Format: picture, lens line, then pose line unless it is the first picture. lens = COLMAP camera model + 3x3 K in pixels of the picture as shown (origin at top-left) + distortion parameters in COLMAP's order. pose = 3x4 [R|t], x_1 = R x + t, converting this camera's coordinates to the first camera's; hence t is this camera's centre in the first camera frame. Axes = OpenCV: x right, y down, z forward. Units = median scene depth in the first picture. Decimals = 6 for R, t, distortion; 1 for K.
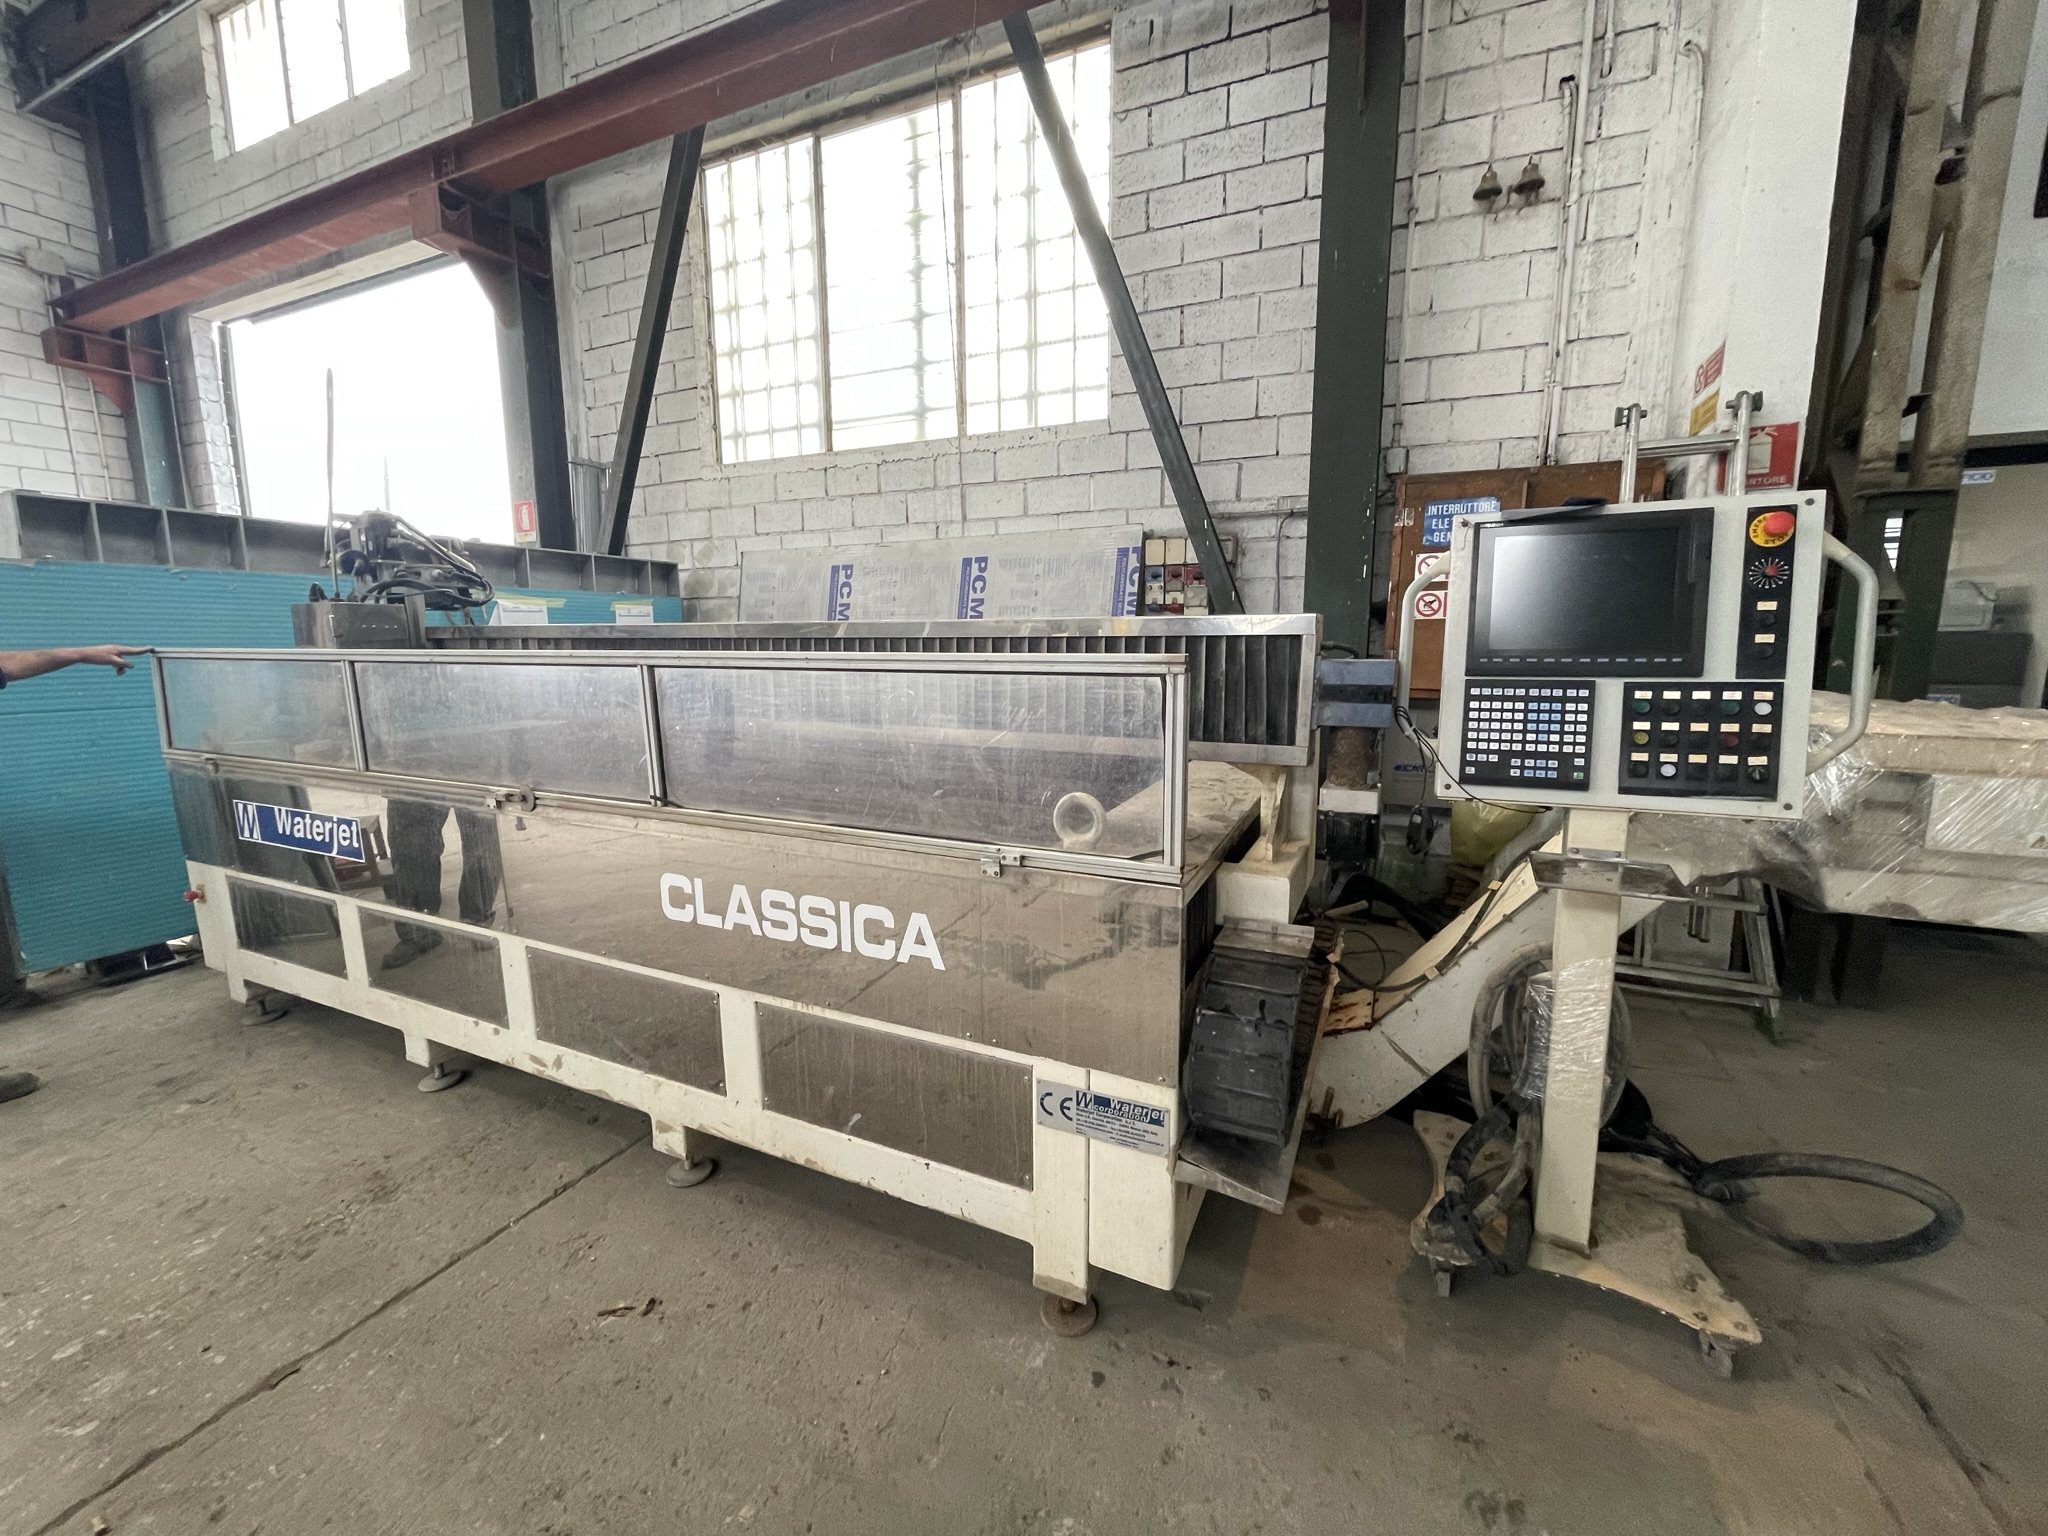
lens RADIAL K [[827.3, 0, 1024.0], [0, 827.3, 768.0], [0, 0, 1]] dist [-0.003834, -0.000095]
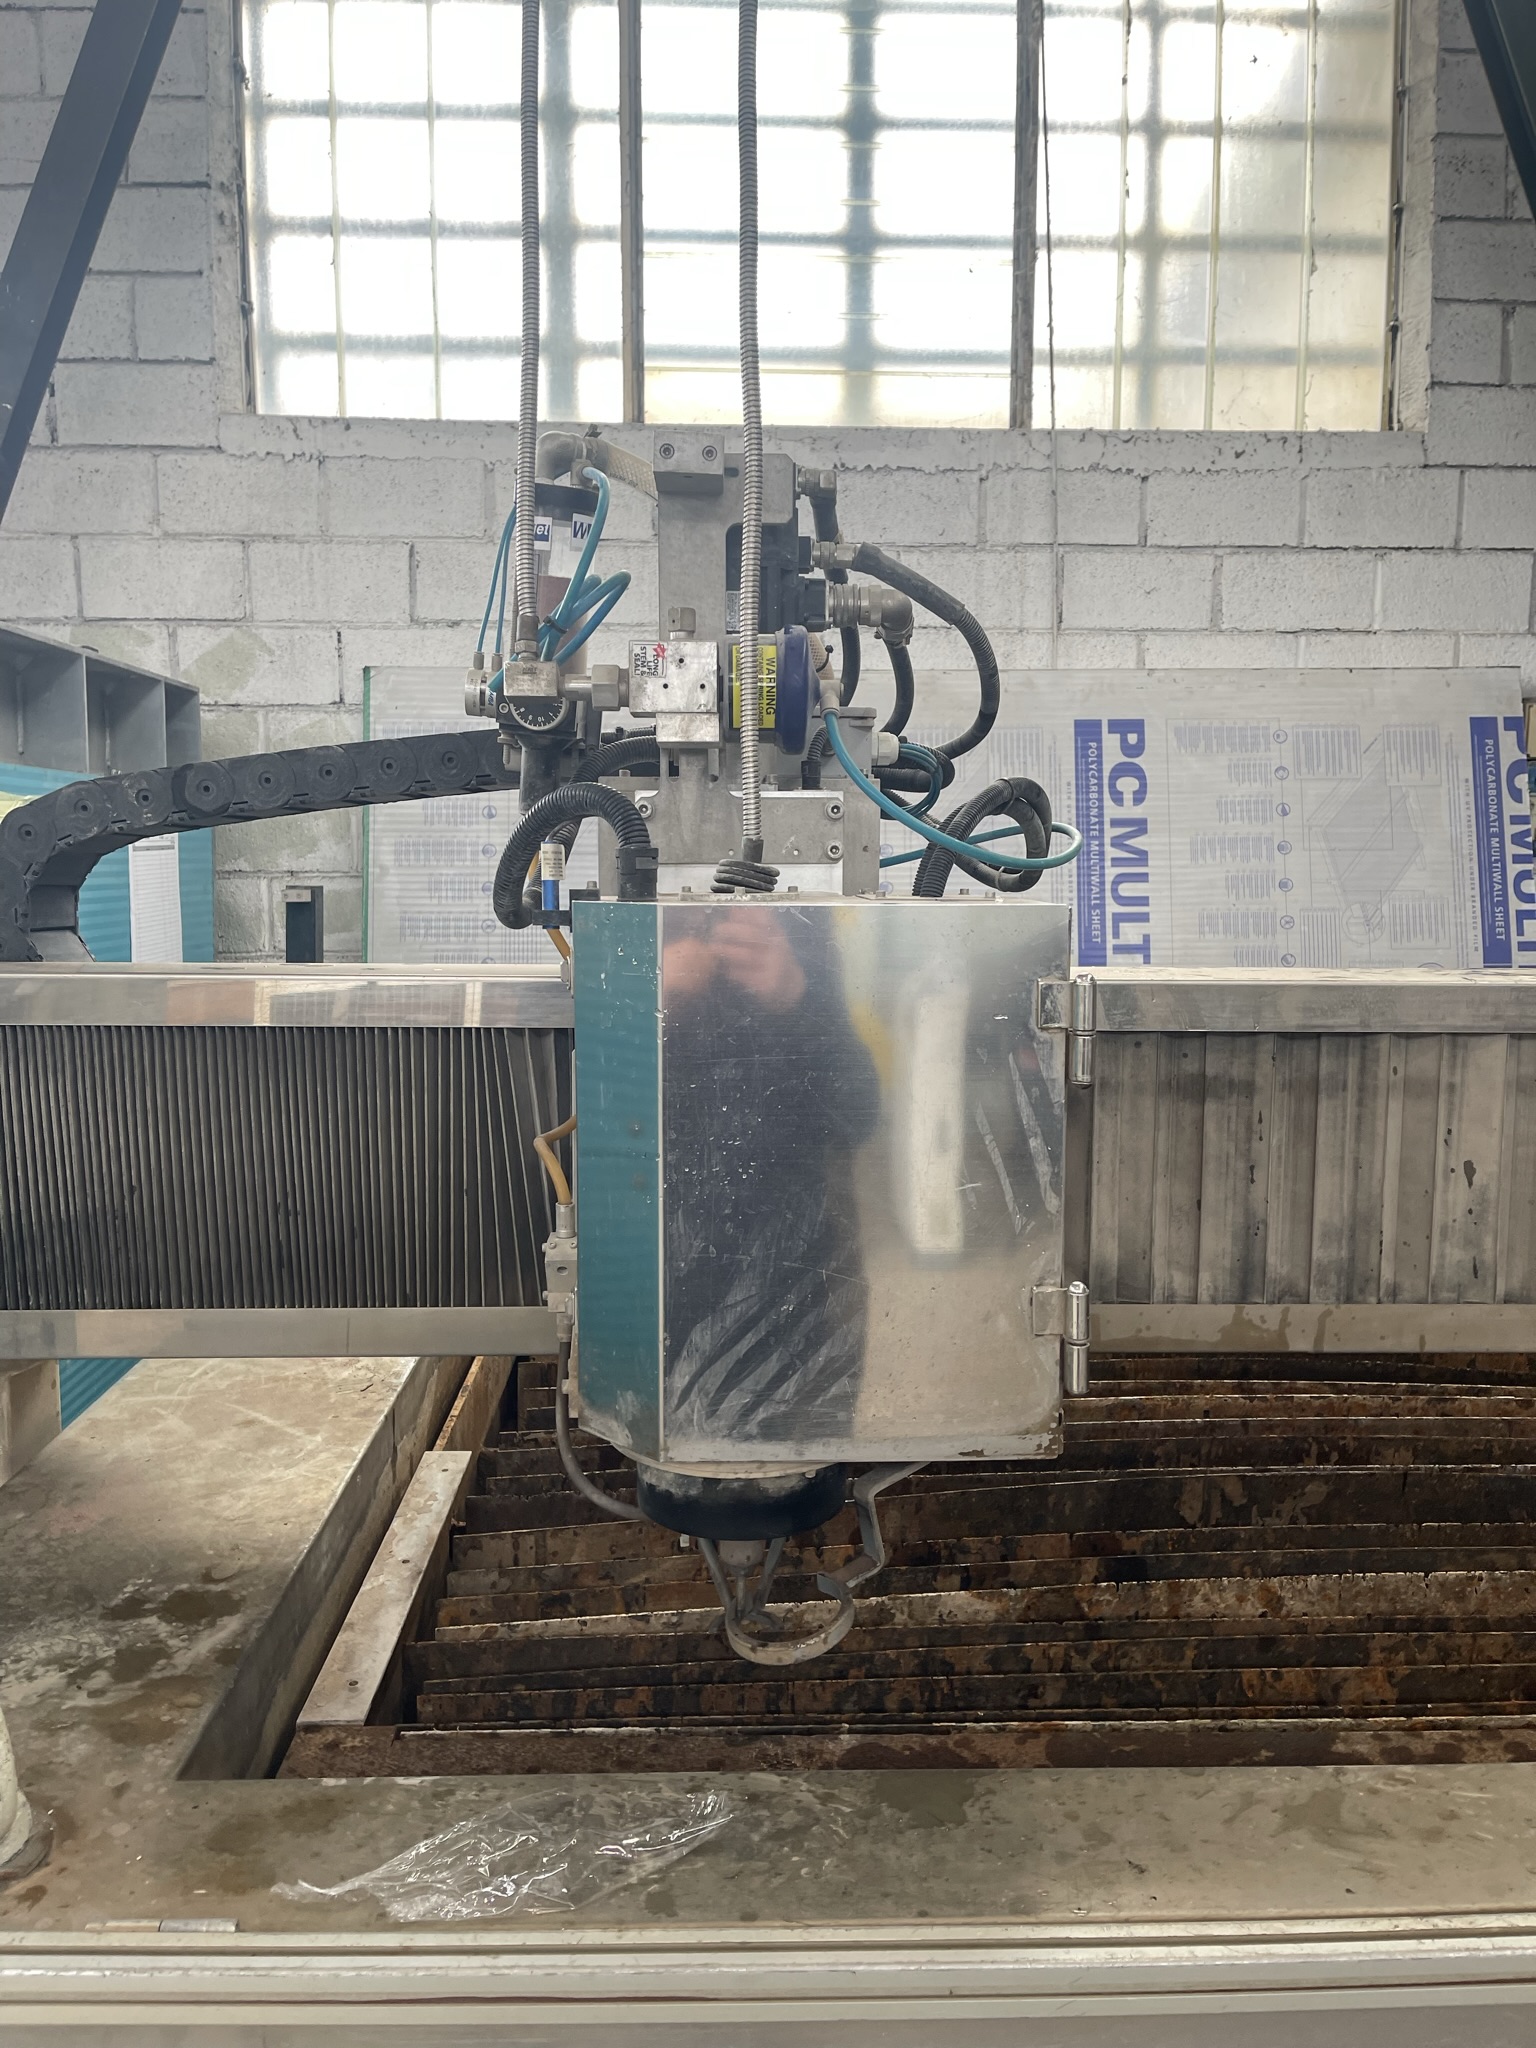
lens RADIAL K [[1528.2, 0, 773.3], [0, 1528.2, 1031.2], [0, 0, 1]] dist [0.036224, -0.000780]
pose [[0.894103, -0.044974, 0.445598, -0.766899], [0.061416, 0.997858, -0.022520, -0.120664], [-0.443631, 0.047502, 0.894950, 0.517088]]
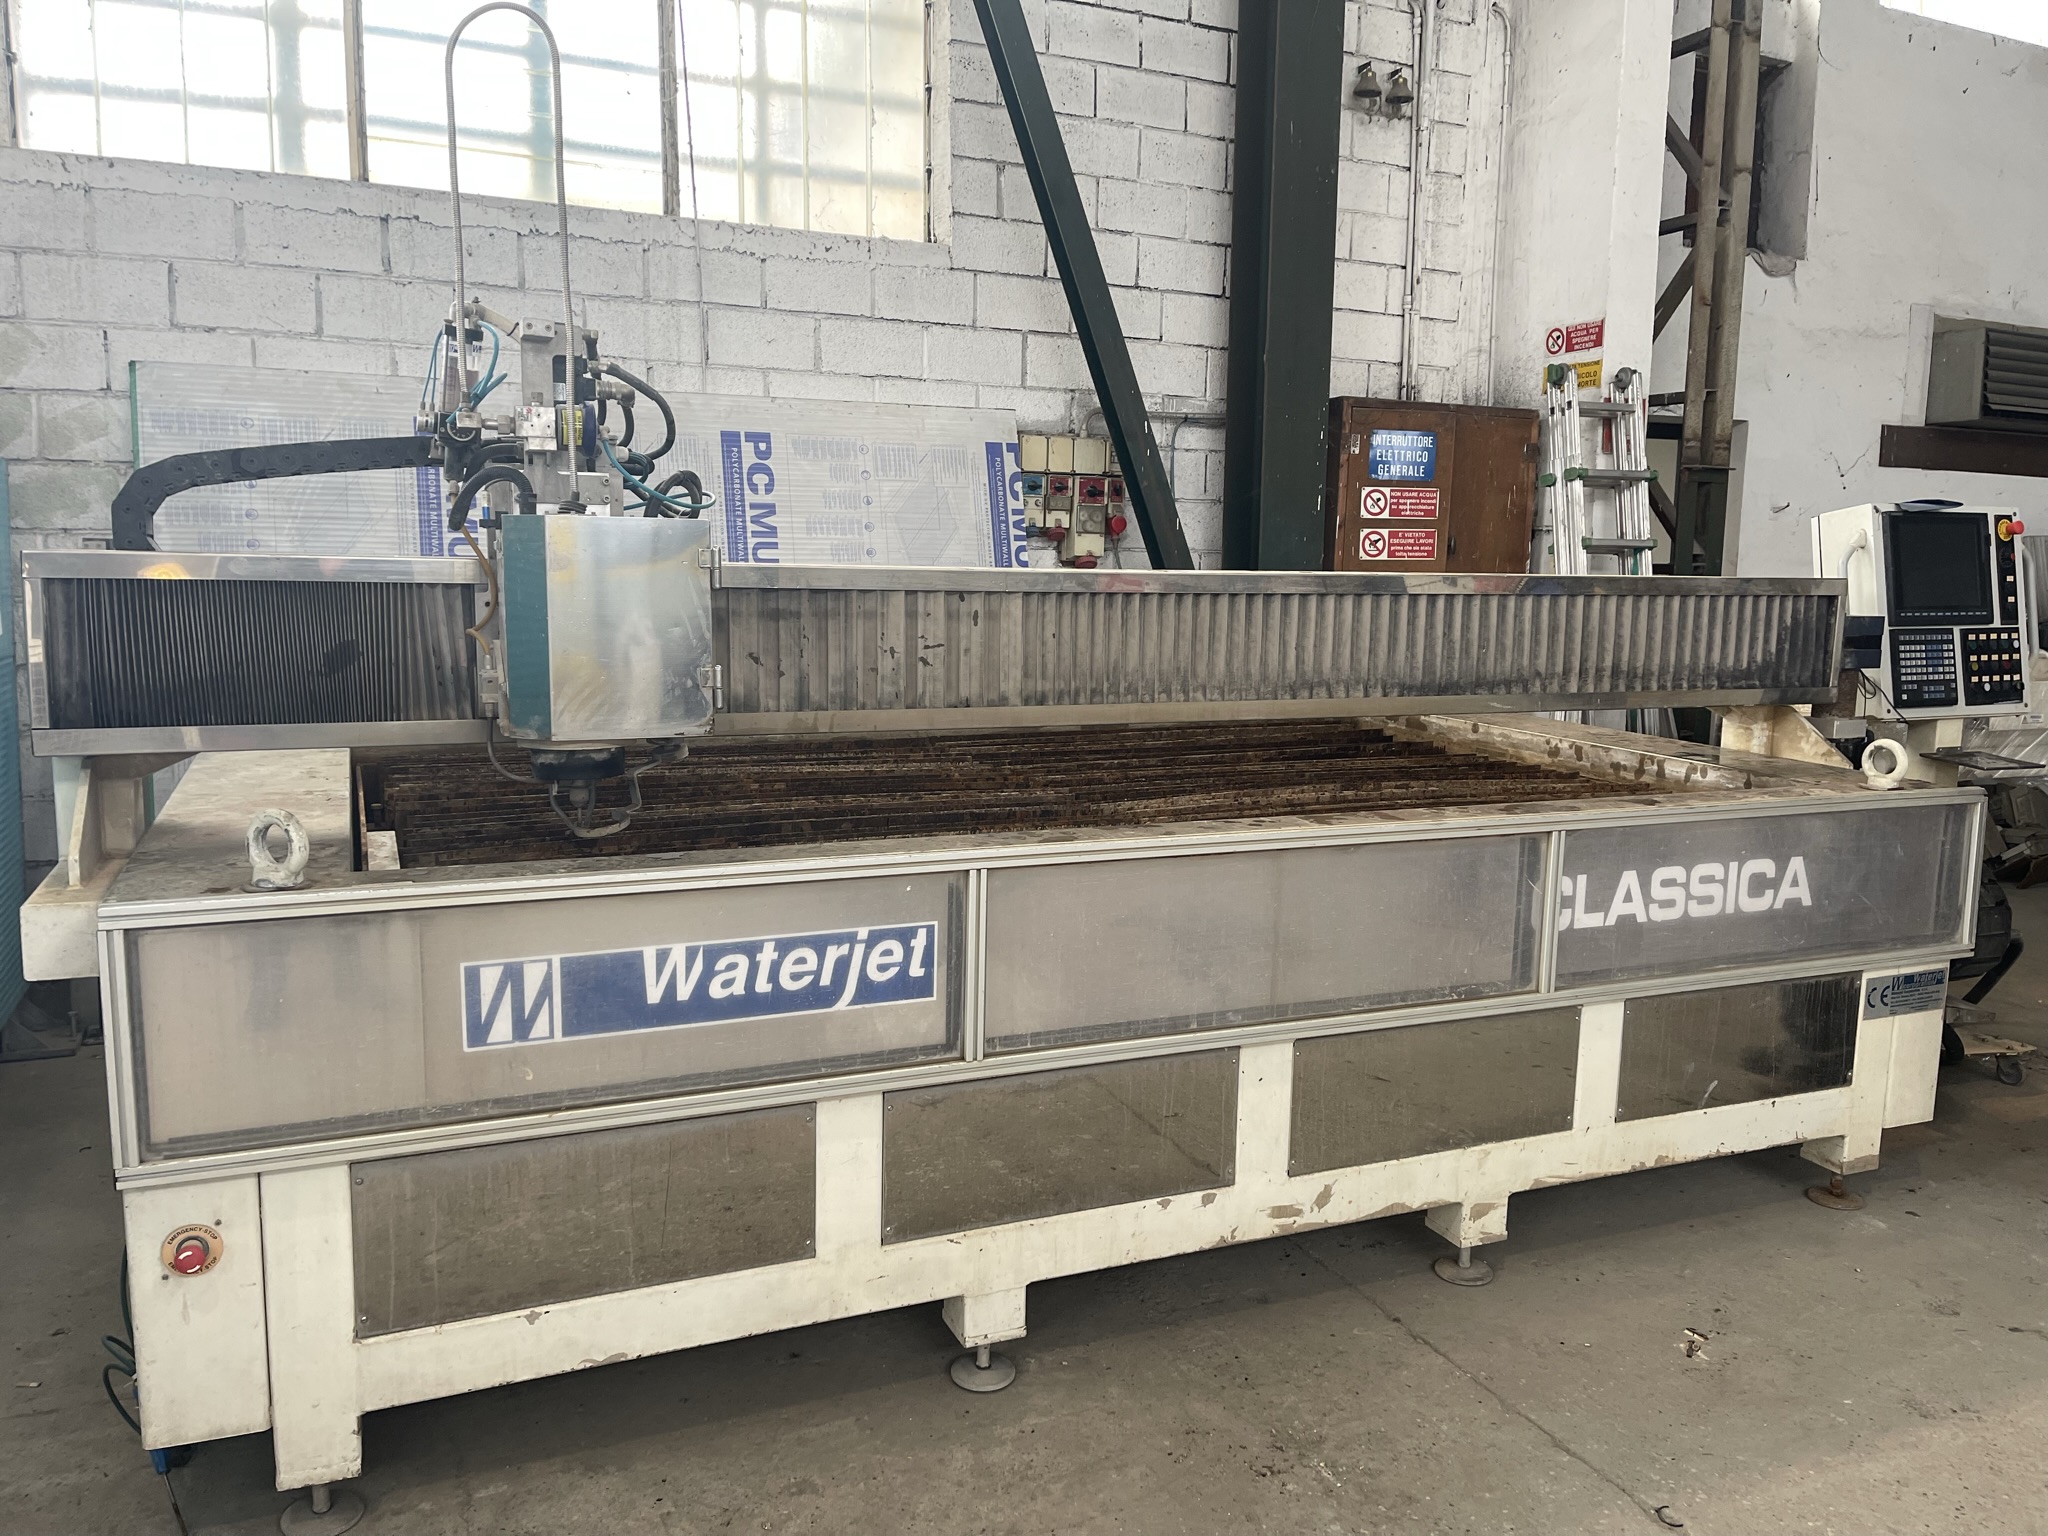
lens RADIAL K [[1519.9, 0, 1030.6], [0, 1519.9, 761.1], [0, 0, 1]] dist [0.070018, -0.104674]
pose [[0.662790, -0.085575, 0.743899, -1.019834], [0.095241, 0.995014, 0.029605, -0.046177], [-0.742724, 0.051228, 0.667636, 0.179120]]
